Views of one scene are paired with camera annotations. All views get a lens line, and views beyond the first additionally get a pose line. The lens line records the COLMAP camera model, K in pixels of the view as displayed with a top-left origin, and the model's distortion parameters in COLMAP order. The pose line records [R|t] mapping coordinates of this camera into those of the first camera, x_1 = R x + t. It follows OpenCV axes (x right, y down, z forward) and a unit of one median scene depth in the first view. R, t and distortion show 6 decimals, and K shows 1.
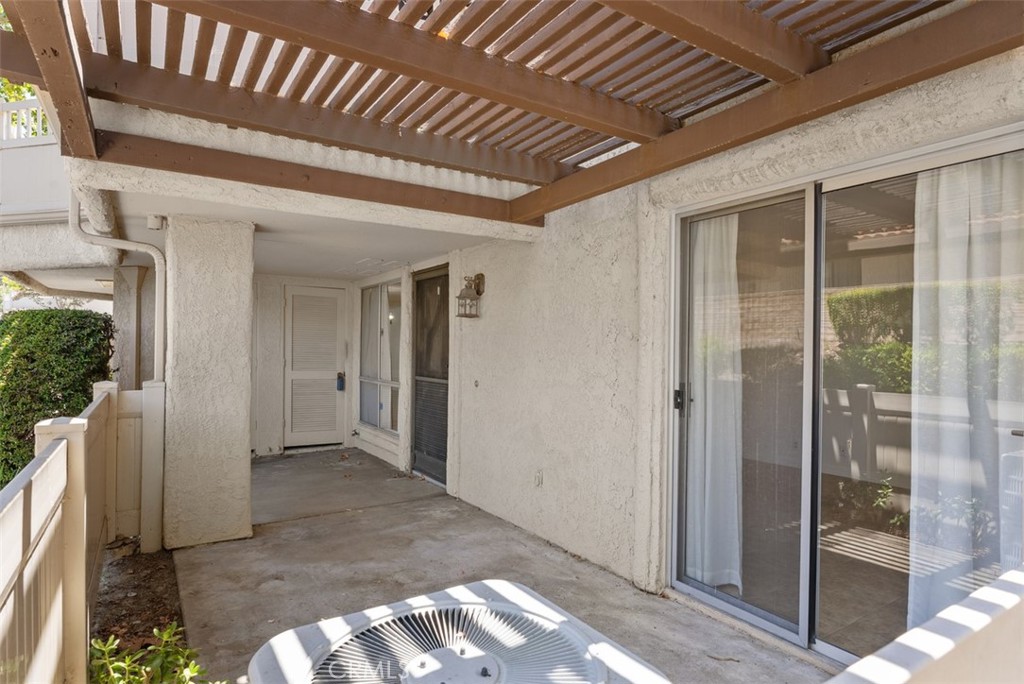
lens RADIAL K [[566.6, 0, 512.0], [0, 566.6, 342.0], [0, 0, 1]] dist [0.004078, 0.000625]
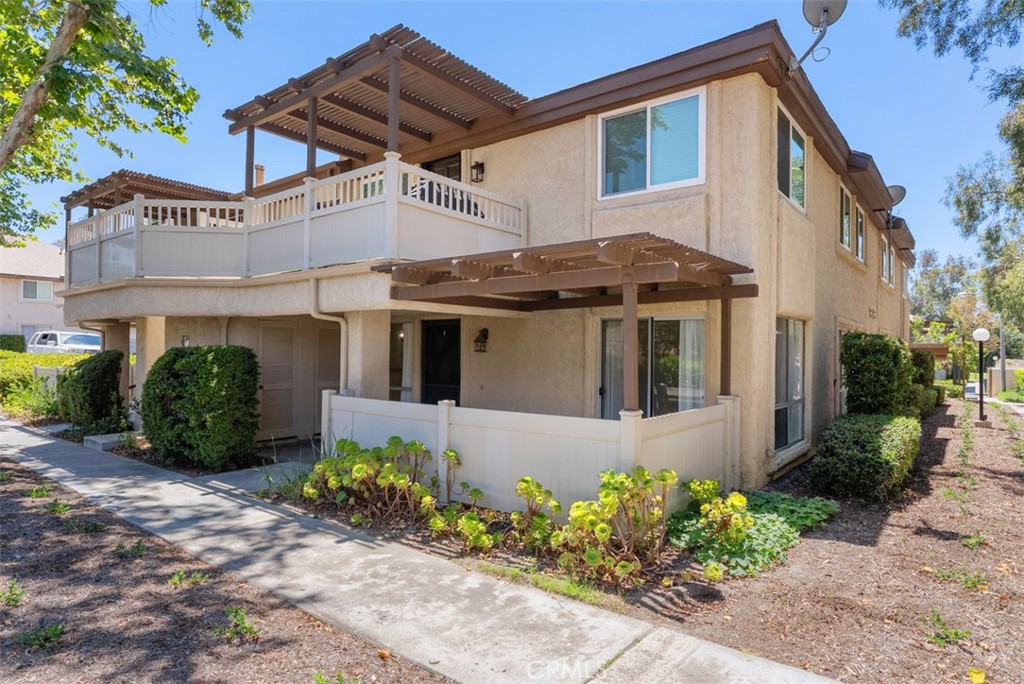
lens RADIAL K [[580.2, 0, 512.0], [0, 580.2, 342.0], [0, 0, 1]] dist [-0.005726, -0.000390]
pose [[0.945471, 0.006274, 0.325645, -0.843701], [-0.005066, 0.999977, -0.004557, -0.095177], [-0.325666, 0.002659, 0.945481, -1.206620]]
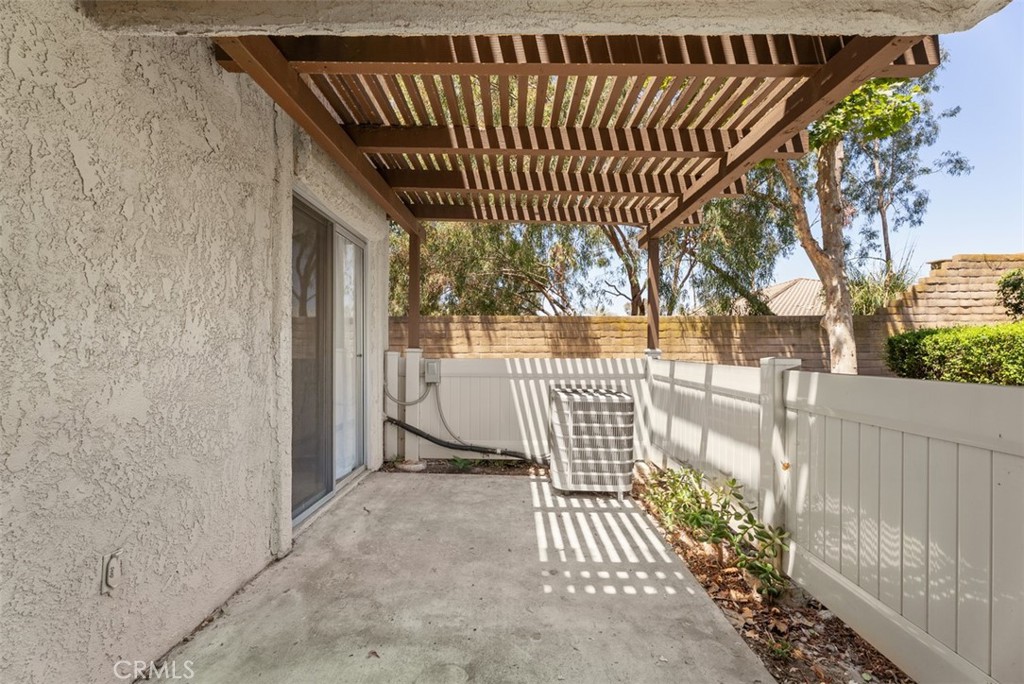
lens RADIAL K [[463.4, 0, 512.0], [0, 463.4, 342.0], [0, 0, 1]] dist [-0.002517, -0.000290]
pose [[-0.835700, 0.007096, 0.549141, -0.491440], [-0.005856, 0.999745, -0.021830, 0.078988], [-0.549156, -0.021459, -0.835445, 1.343013]]
